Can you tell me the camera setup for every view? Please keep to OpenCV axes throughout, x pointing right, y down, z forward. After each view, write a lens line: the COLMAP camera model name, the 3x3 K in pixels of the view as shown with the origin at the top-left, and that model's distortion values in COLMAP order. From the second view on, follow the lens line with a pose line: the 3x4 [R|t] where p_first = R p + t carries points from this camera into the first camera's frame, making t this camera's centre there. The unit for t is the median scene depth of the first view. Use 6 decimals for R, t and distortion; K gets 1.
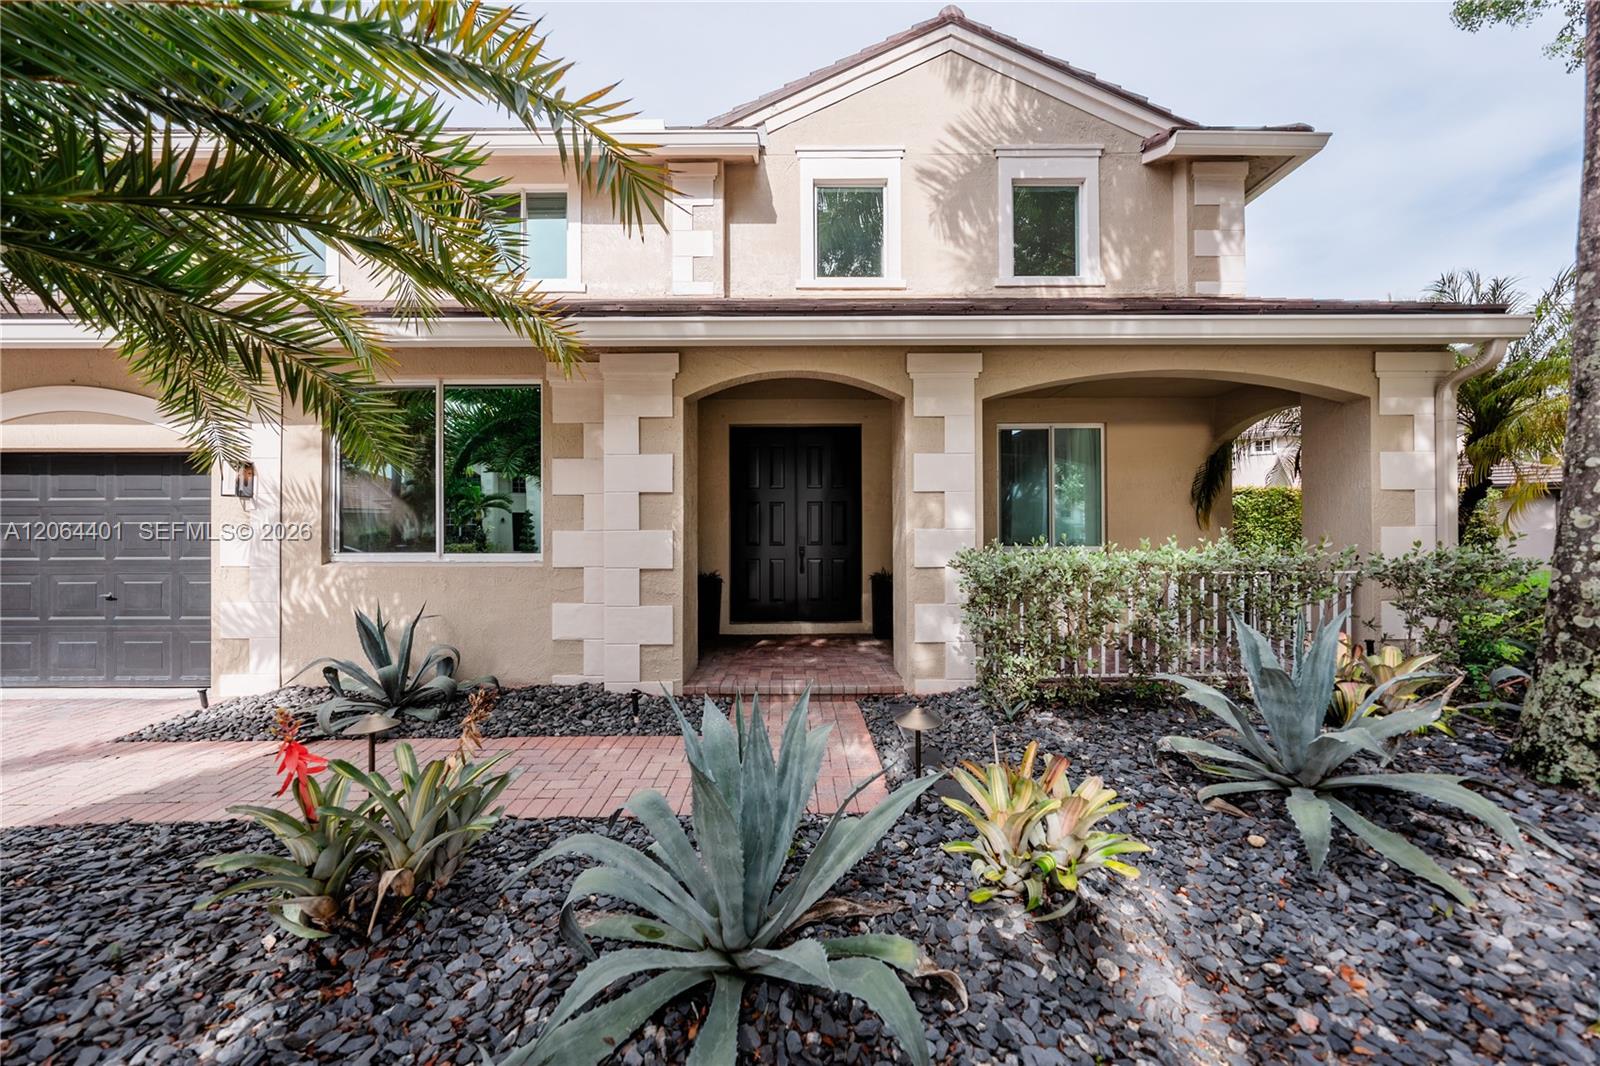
lens RADIAL K [[567.4, 0, 804.6], [0, 567.4, 544.2], [0, 0, 1]] dist [0.000336, 0.000101]
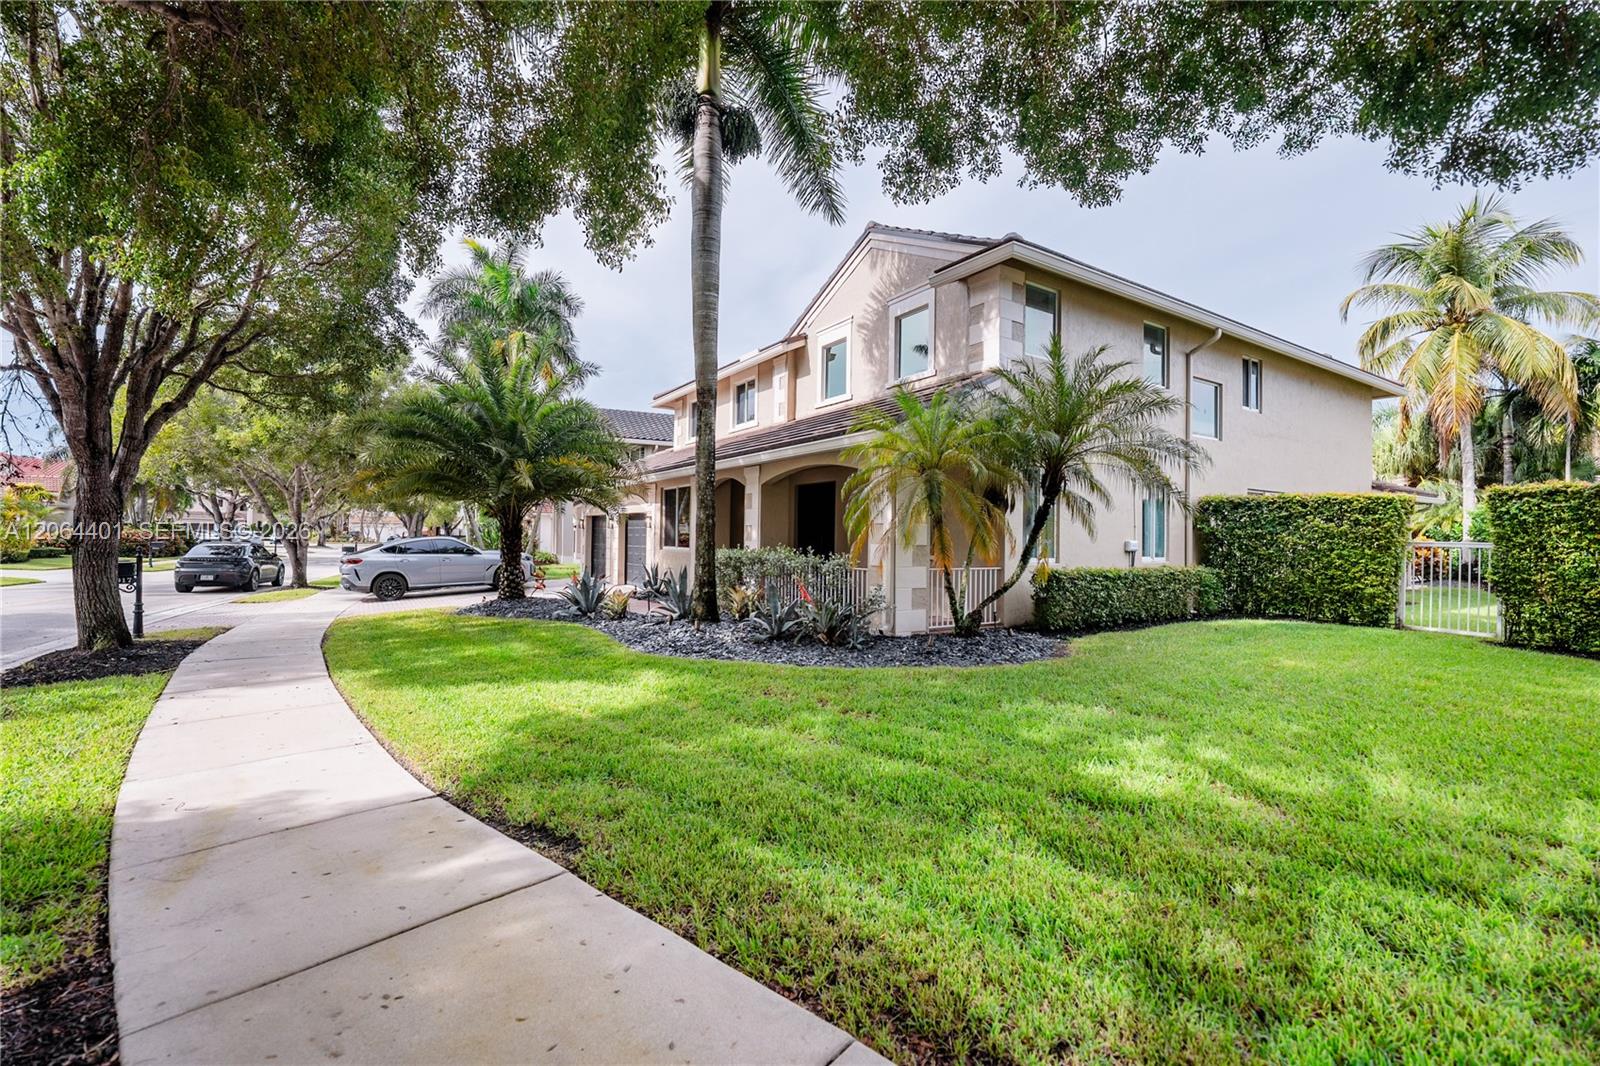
lens RADIAL K [[663.6, 0, 800.0], [0, 663.6, 533.0], [0, 0, 1]] dist [-0.000300, -0.000015]
pose [[0.538186, 0.011430, -0.842749, 1.775868], [-0.014921, 0.999881, 0.004032, -0.053023], [0.842694, 0.010405, 0.538292, -0.192884]]
